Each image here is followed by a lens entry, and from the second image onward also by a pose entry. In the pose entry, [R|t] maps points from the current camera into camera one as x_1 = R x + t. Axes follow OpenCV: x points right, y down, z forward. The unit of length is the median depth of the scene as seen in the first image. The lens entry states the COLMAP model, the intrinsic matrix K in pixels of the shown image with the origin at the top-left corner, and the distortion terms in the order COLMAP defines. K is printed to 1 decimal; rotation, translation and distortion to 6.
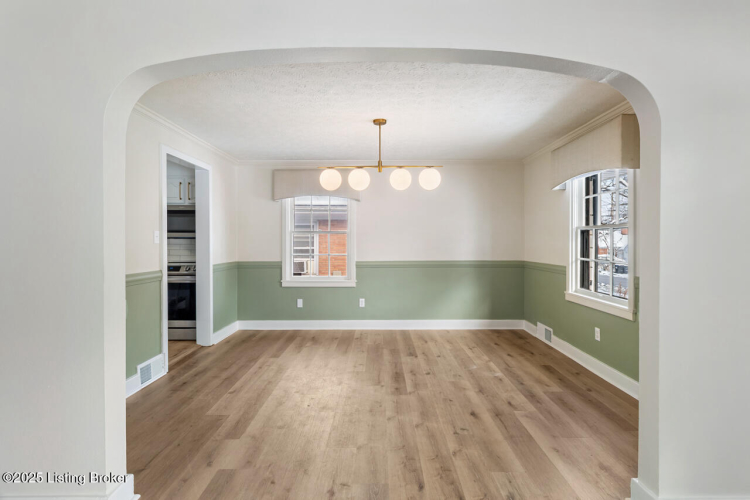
lens RADIAL K [[363.4, 0, 380.6], [0, 363.4, 238.0], [0, 0, 1]] dist [0.003876, -0.003181]
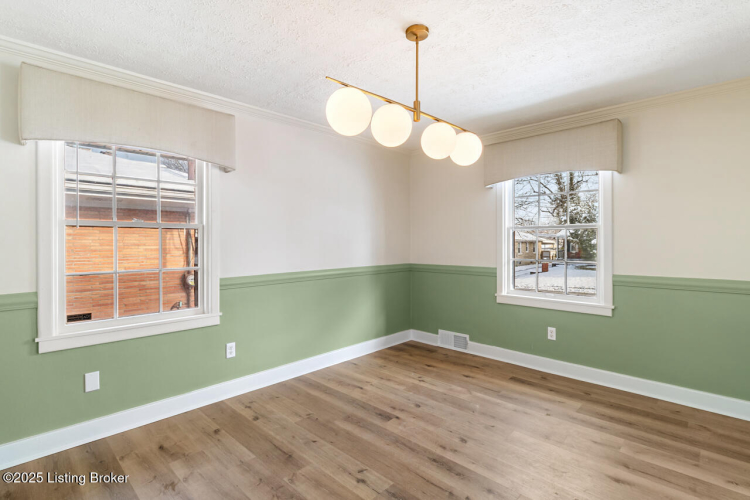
lens RADIAL K [[363.4, 0, 383.2], [0, 363.4, 238.8], [0, 0, 1]] dist [0.003876, -0.003181]
pose [[0.684391, 0.002753, 0.729110, -0.351451], [-0.002549, 0.999996, -0.001384, 0.004010], [-0.729111, -0.000912, 0.684395, 0.501714]]
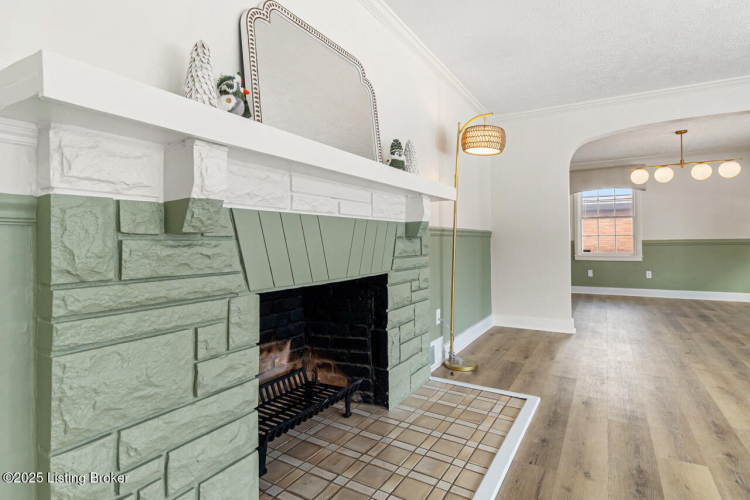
lens RADIAL K [[393.2, 0, 384.9], [0, 393.2, 235.7], [0, 0, 1]] dist [-0.002217, -0.000414]
pose [[0.867583, -0.014312, -0.497086, -0.185068], [0.012949, 0.999897, -0.006188, 0.053189], [0.497123, -0.001068, 0.867679, -0.647788]]
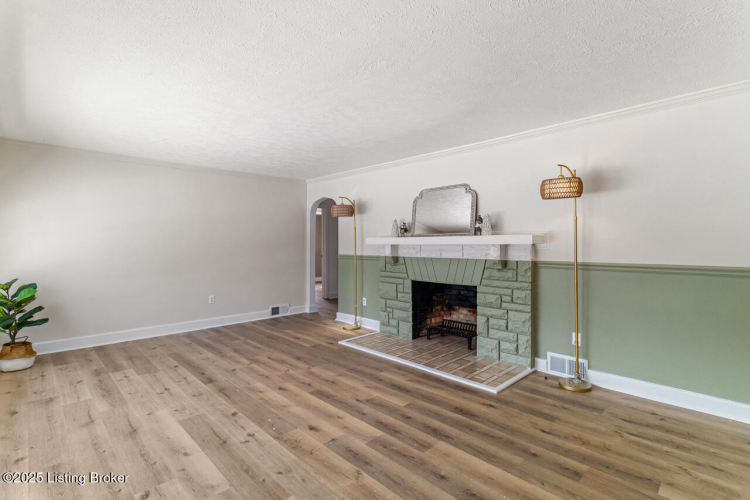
lens RADIAL K [[361.7, 0, 386.0], [0, 361.7, 240.2], [0, 0, 1]] dist [-0.001648, 0.001184]
pose [[-0.710395, -0.006483, -0.703773, 0.350977], [0.008309, 0.999811, -0.017597, -0.000452], [0.703754, -0.018348, -0.710207, 0.254193]]
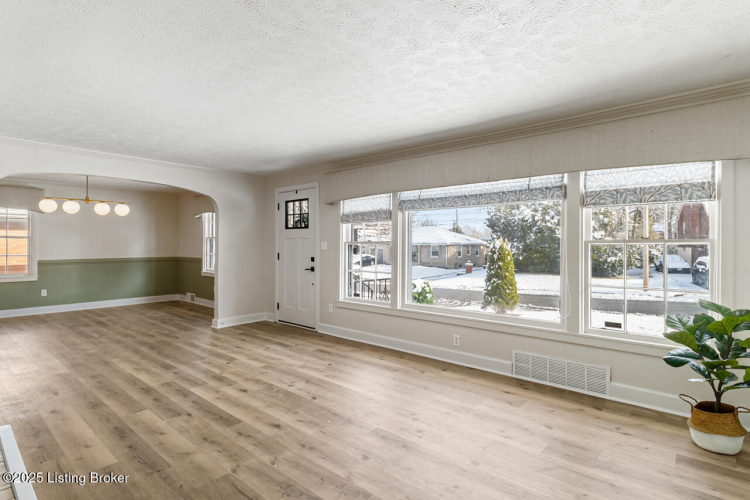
lens RADIAL K [[383.2, 0, 386.2], [0, 383.2, 244.0], [0, 0, 1]] dist [-0.001155, -0.000285]
pose [[0.646955, 0.001633, 0.762526, -0.344577], [-0.010204, 0.999927, 0.006516, -0.016216], [-0.762460, -0.011996, 0.646925, -0.903010]]
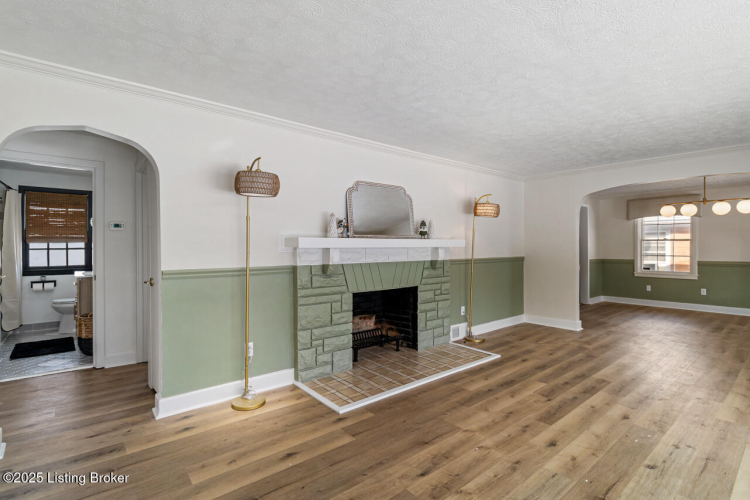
lens RADIAL K [[363.4, 0, 385.3], [0, 363.4, 250.3], [0, 0, 1]] dist [0.003876, -0.003181]
pose [[0.651263, 0.006388, -0.758826, 0.235522], [0.009917, 0.999808, 0.016928, -0.012305], [0.758788, -0.018550, 0.651074, -0.897989]]
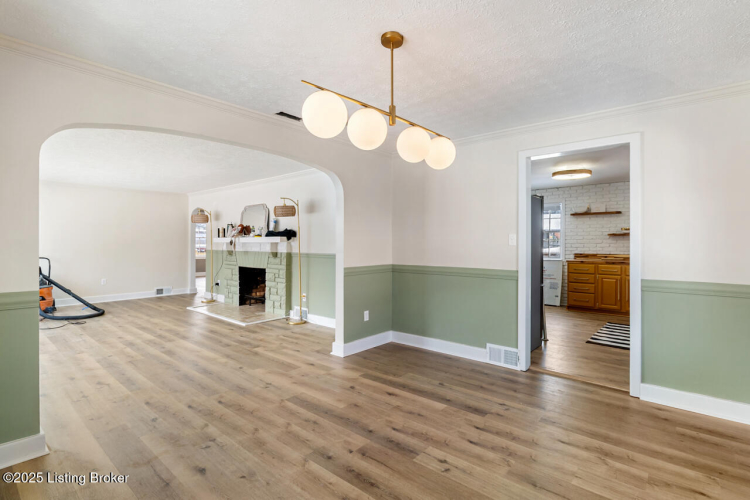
lens RADIAL K [[363.4, 0, 387.5], [0, 363.4, 240.7], [0, 0, 1]] dist [0.003876, -0.003181]
pose [[-0.647245, -0.006130, -0.762257, 0.347575], [0.004837, 0.999915, -0.012148, 0.008414], [0.762267, -0.011549, -0.647160, 1.064132]]
